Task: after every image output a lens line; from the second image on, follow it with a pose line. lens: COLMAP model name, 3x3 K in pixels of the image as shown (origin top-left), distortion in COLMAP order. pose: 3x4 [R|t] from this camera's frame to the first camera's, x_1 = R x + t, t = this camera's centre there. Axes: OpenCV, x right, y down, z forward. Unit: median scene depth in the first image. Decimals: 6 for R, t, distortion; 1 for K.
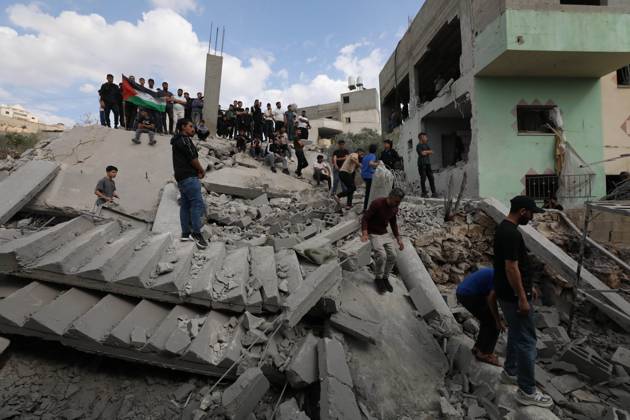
lens RADIAL K [[288.3, 0, 318.5], [0, 288.3, 208.0], [0, 0, 1]] dist [-0.039602, 0.011315]
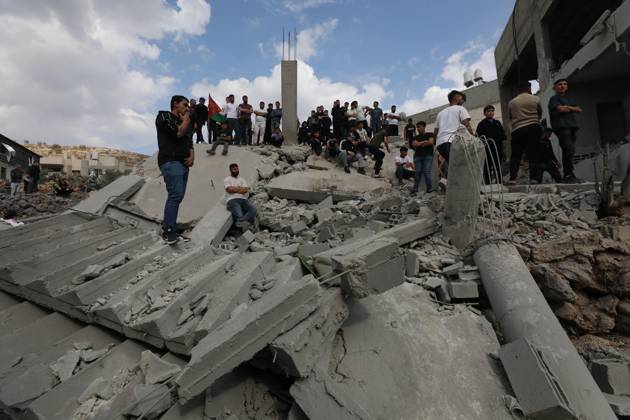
lens RADIAL K [[288.3, 0, 318.5], [0, 288.3, 208.0], [0, 0, 1]] dist [-0.039602, 0.011315]
pose [[0.918018, -0.041287, -0.394382, 0.115187], [0.017199, 0.997775, -0.064420, 0.038907], [0.396165, 0.052356, 0.916686, 0.210752]]
